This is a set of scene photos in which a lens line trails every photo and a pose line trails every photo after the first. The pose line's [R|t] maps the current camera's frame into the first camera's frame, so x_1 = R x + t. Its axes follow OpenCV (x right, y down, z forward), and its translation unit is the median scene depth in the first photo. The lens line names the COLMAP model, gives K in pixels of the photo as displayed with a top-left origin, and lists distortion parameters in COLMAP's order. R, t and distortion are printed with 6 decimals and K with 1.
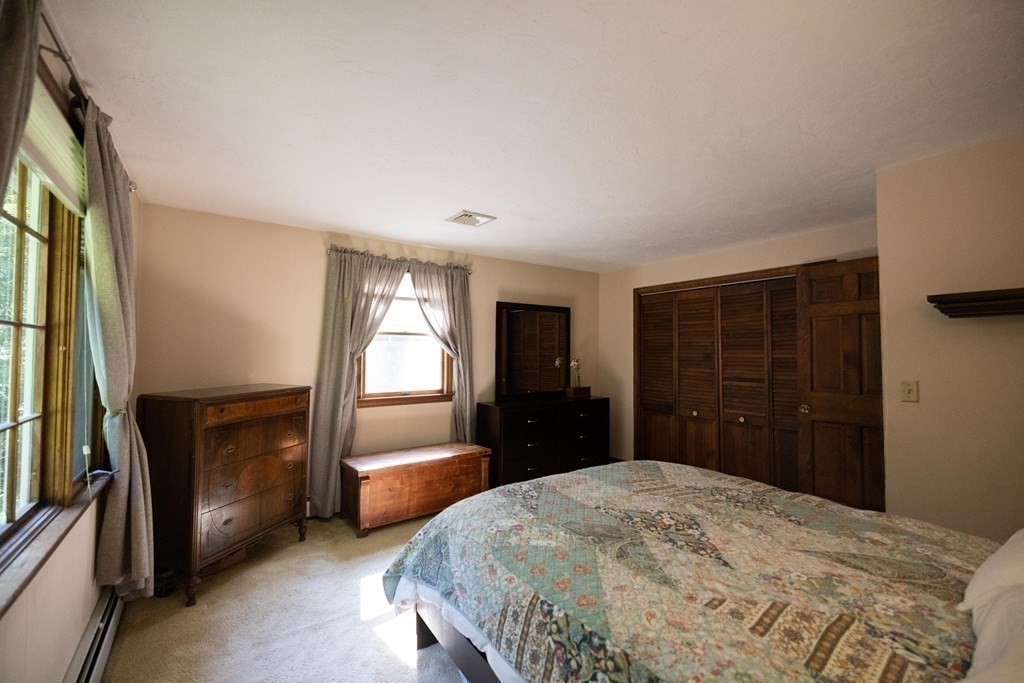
lens RADIAL K [[424.3, 0, 508.4], [0, 424.3, 335.7], [0, 0, 1]] dist [-0.000790, 0.000035]
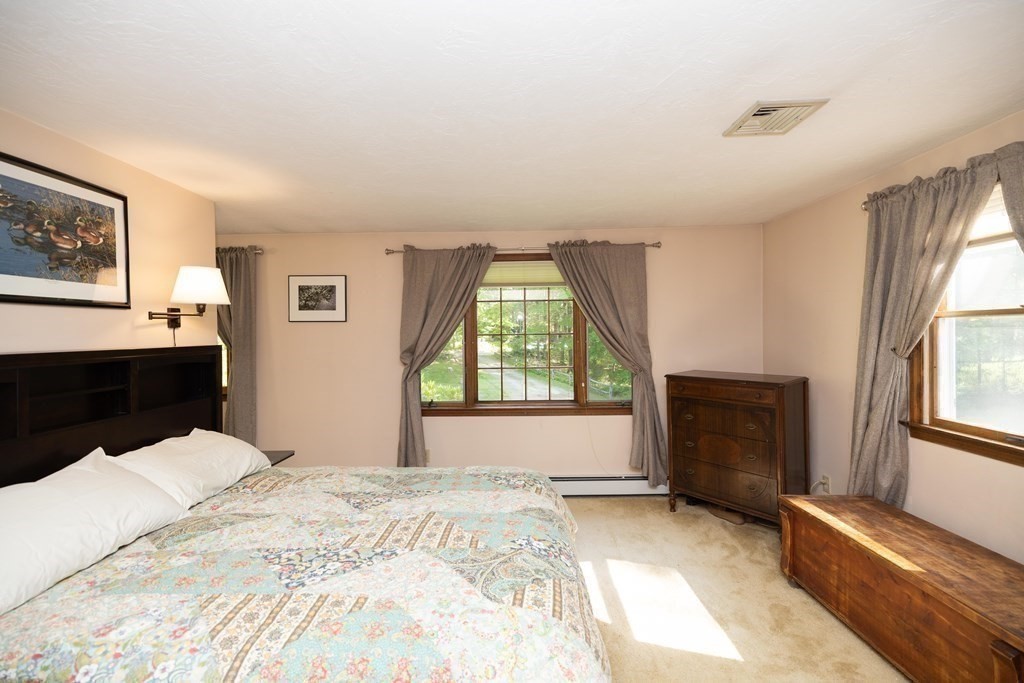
lens RADIAL K [[424.3, 0, 508.4], [0, 424.3, 335.7], [0, 0, 1]] dist [-0.000790, 0.000035]
pose [[-0.594048, 0.012893, -0.804327, 0.987159], [0.041004, 0.999057, -0.014270, 0.013310], [0.803384, -0.041458, -0.594016, 1.797399]]
